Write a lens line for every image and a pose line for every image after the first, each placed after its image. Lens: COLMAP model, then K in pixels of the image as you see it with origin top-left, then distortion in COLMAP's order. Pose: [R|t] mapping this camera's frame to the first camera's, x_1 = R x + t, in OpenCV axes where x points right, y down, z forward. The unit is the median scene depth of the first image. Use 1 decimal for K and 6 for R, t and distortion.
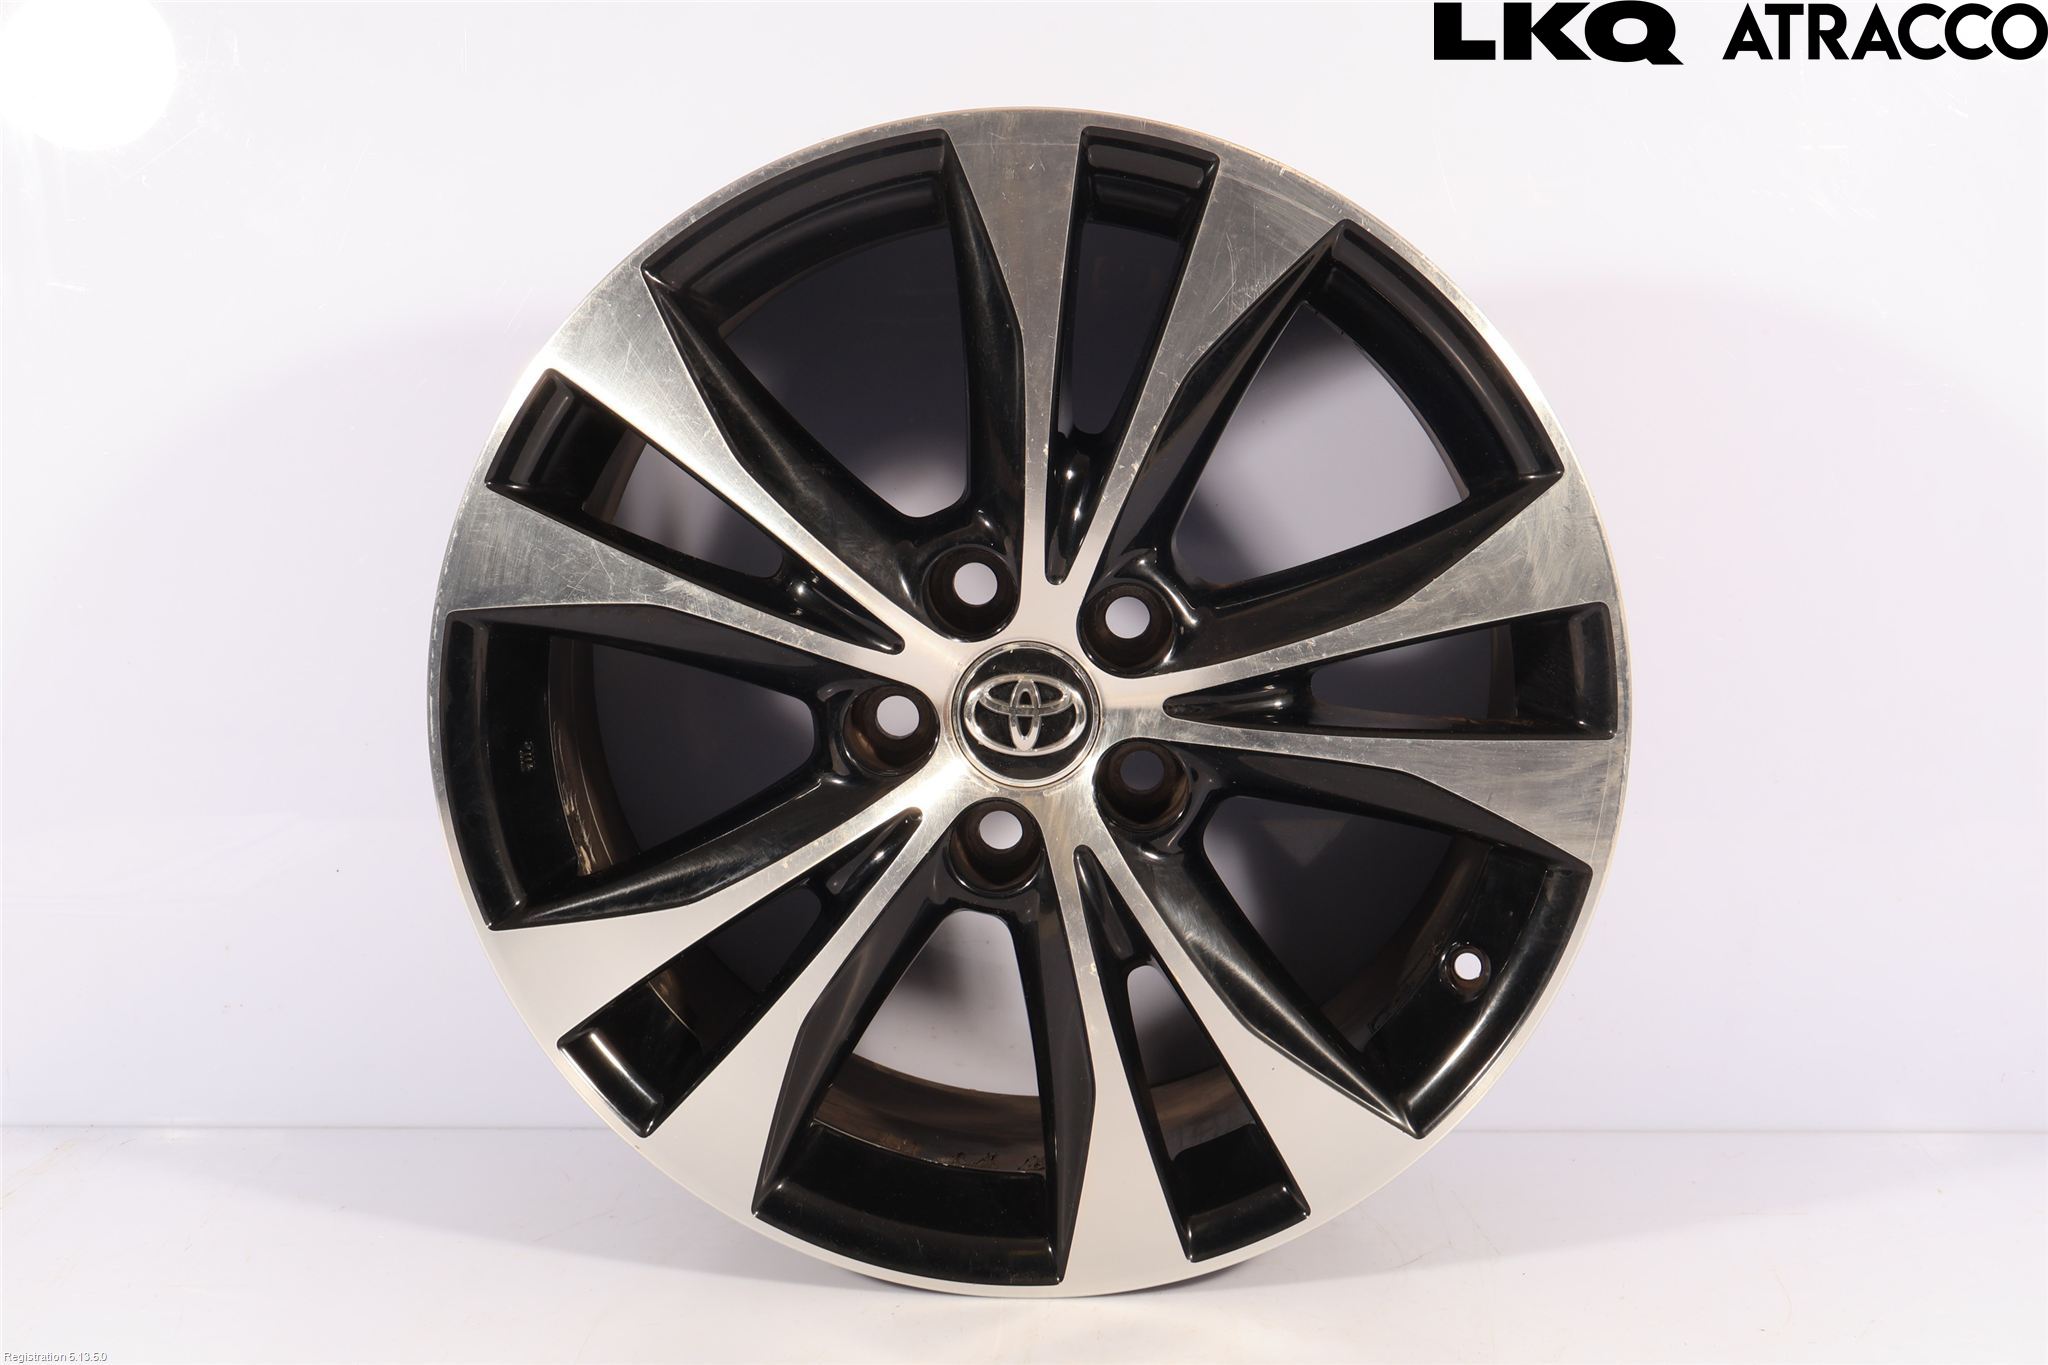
lens RADIAL K [[2515.1, 0, 1024.2], [0, 2515.1, 680.3], [0, 0, 1]] dist [0.033305, 0.000000]
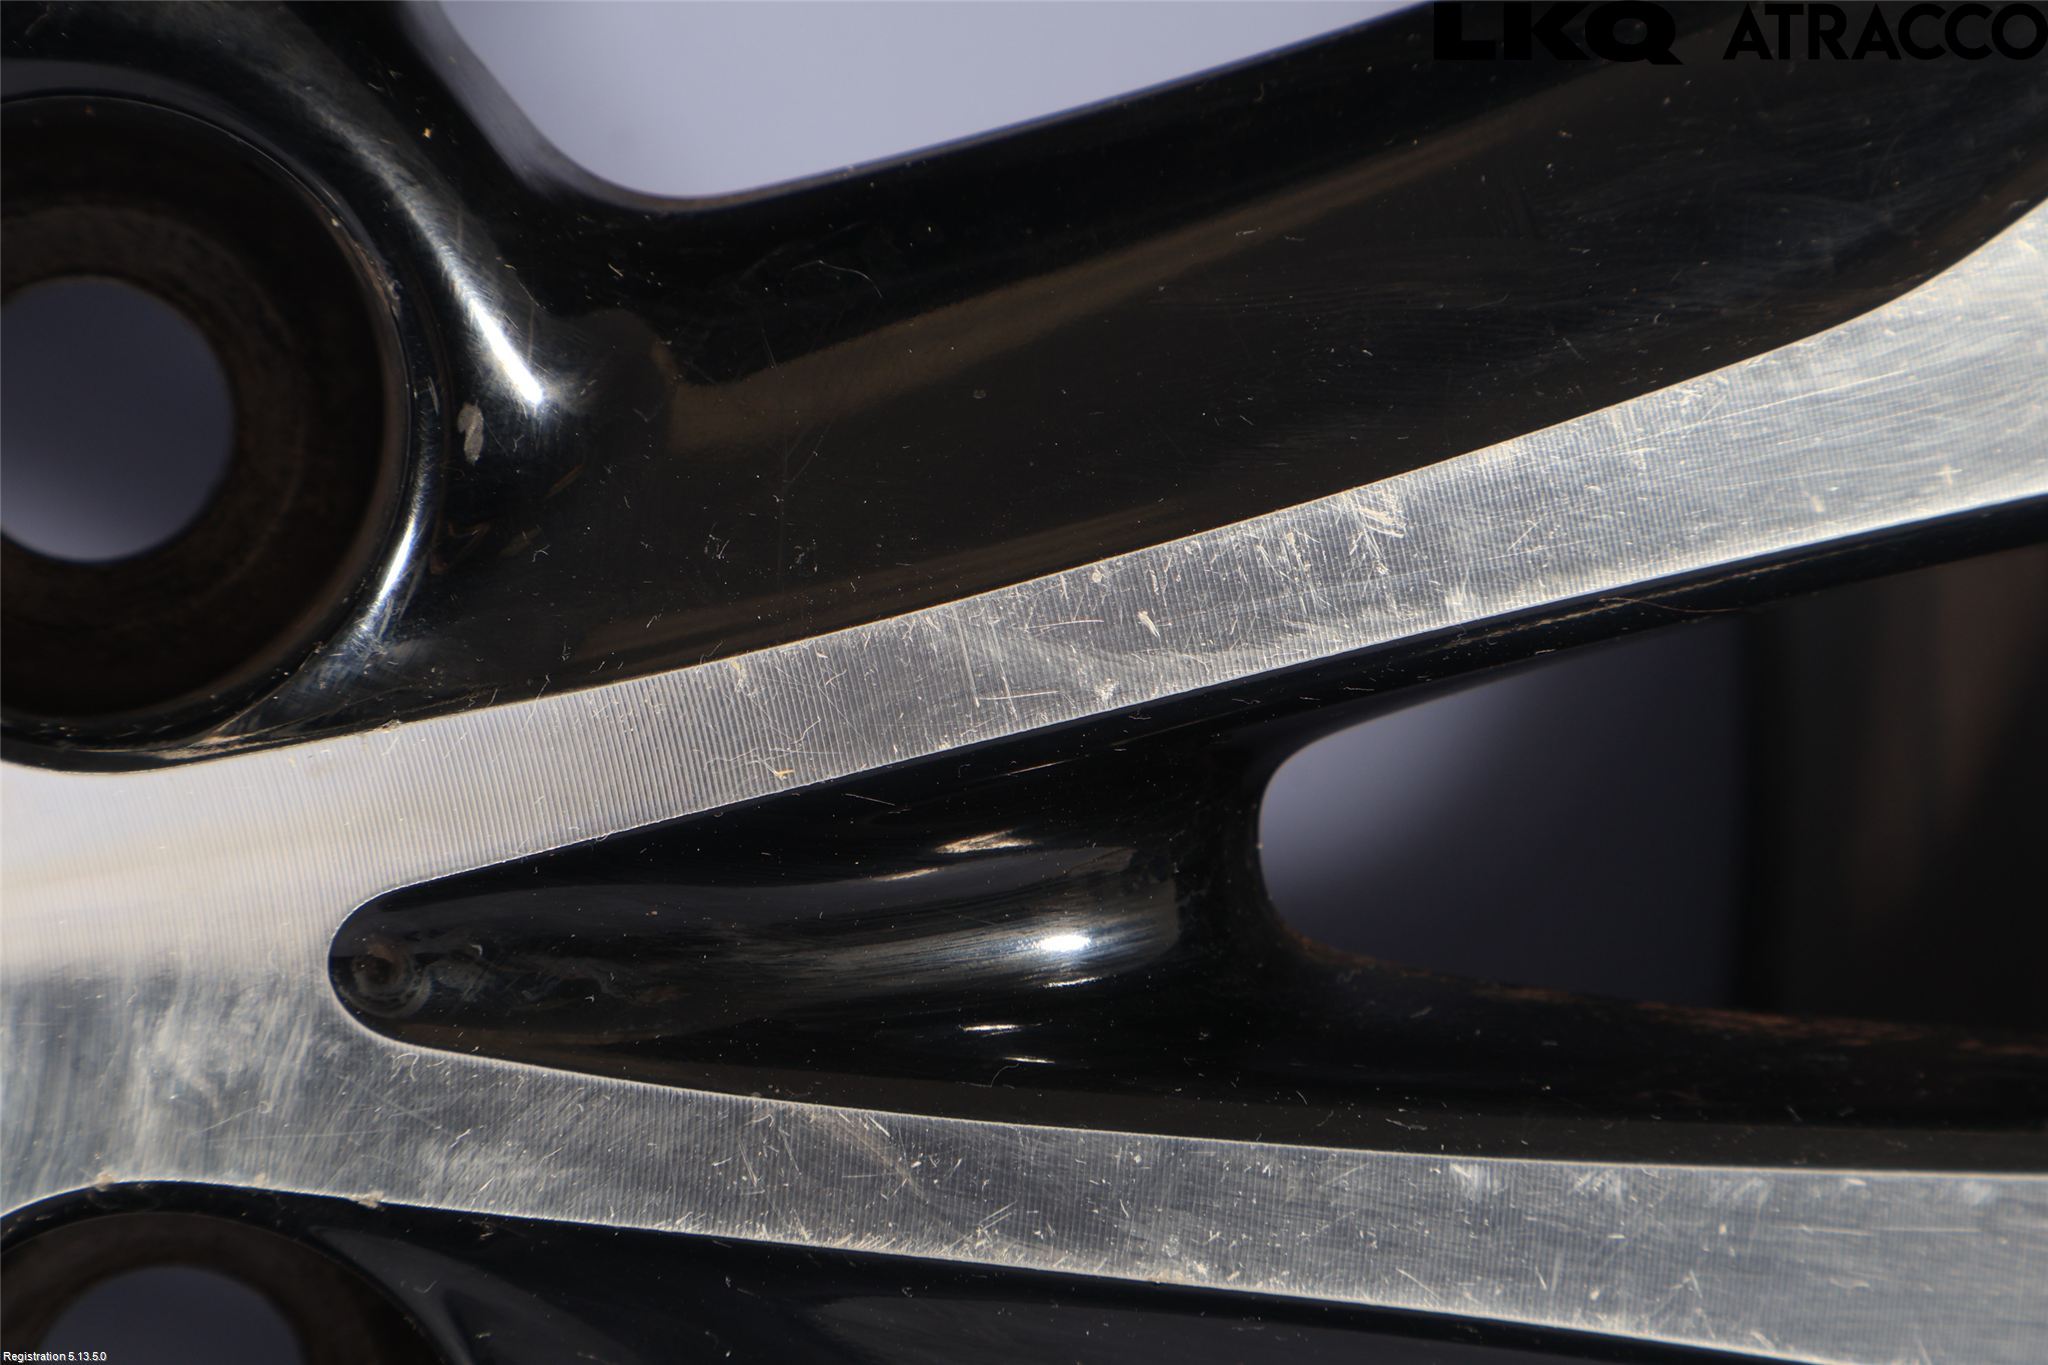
lens RADIAL K [[4240.0, 0, 1022.1], [0, 4240.0, 680.4], [0, 0, 1]] dist [0.011057, 0.000000]
pose [[0.965989, 0.015178, 0.258137, 0.030698], [0.002078, 0.997788, -0.066445, 0.010518], [-0.258575, 0.064721, 0.963821, 0.754326]]
